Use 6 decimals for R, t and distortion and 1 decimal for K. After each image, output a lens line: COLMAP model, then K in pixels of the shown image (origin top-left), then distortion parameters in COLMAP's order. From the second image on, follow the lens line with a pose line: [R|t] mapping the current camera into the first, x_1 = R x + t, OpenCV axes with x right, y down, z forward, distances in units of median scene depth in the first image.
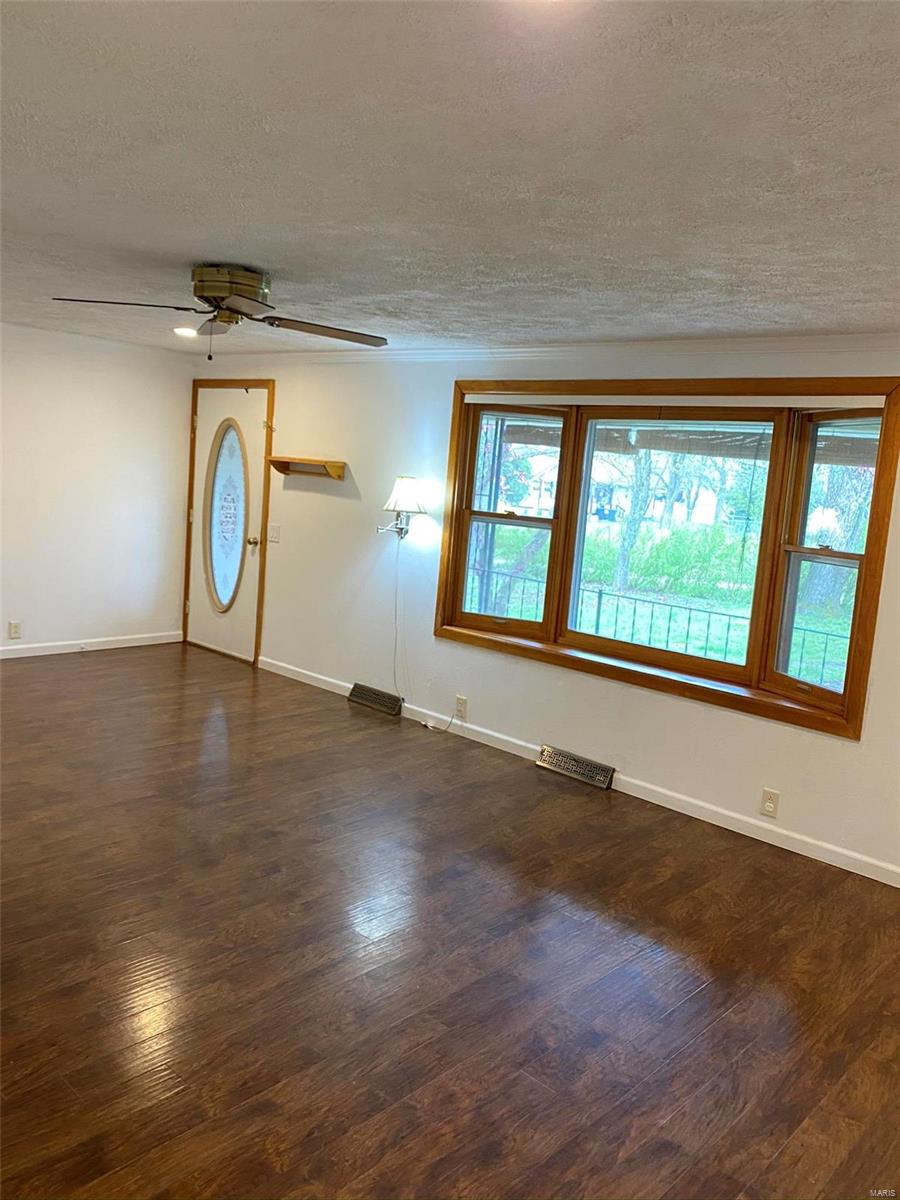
lens RADIAL K [[924.8, 0, 437.0], [0, 924.8, 603.0], [0, 0, 1]] dist [0.026043, -0.027321]
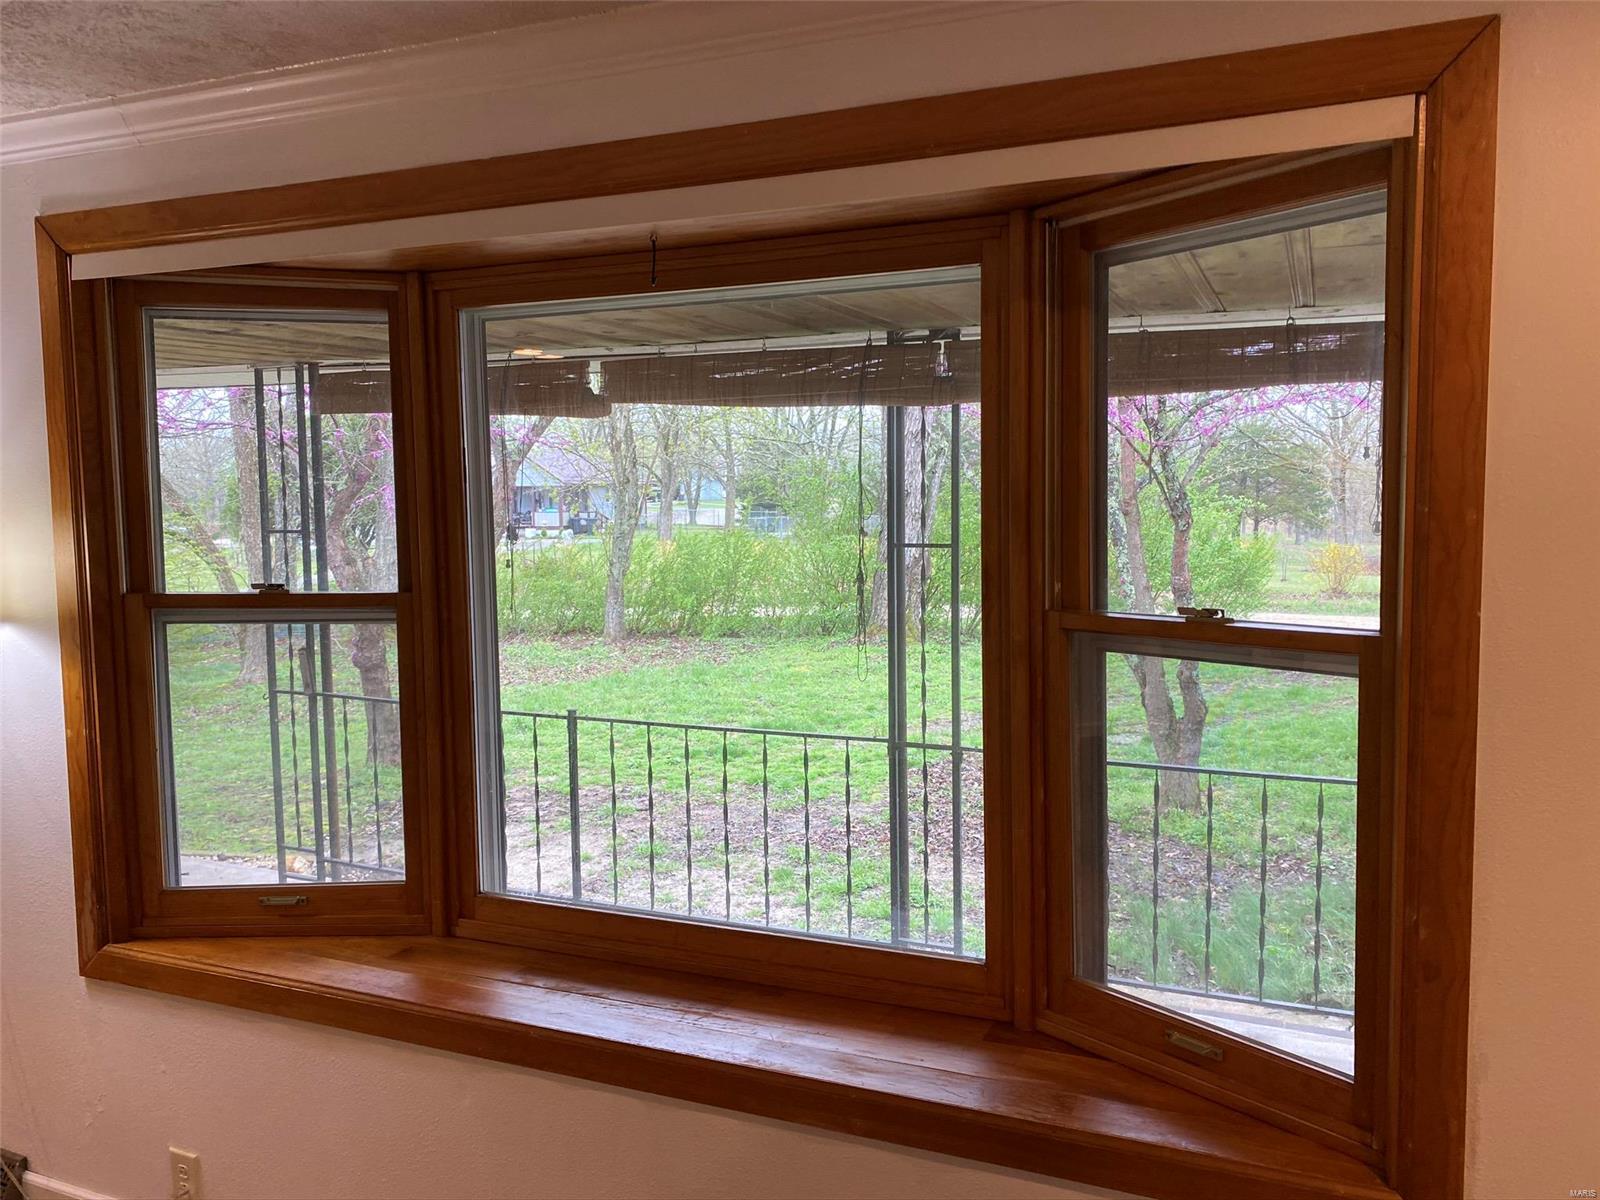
lens RADIAL K [[1233.1, 0, 801.5], [0, 1233.1, 617.4], [0, 0, 1]] dist [0.026043, -0.027321]
pose [[0.933208, -0.126176, 0.336456, 0.078238], [0.133183, 0.991089, 0.002270, -0.044495], [-0.333744, 0.042691, 0.941697, 0.356797]]
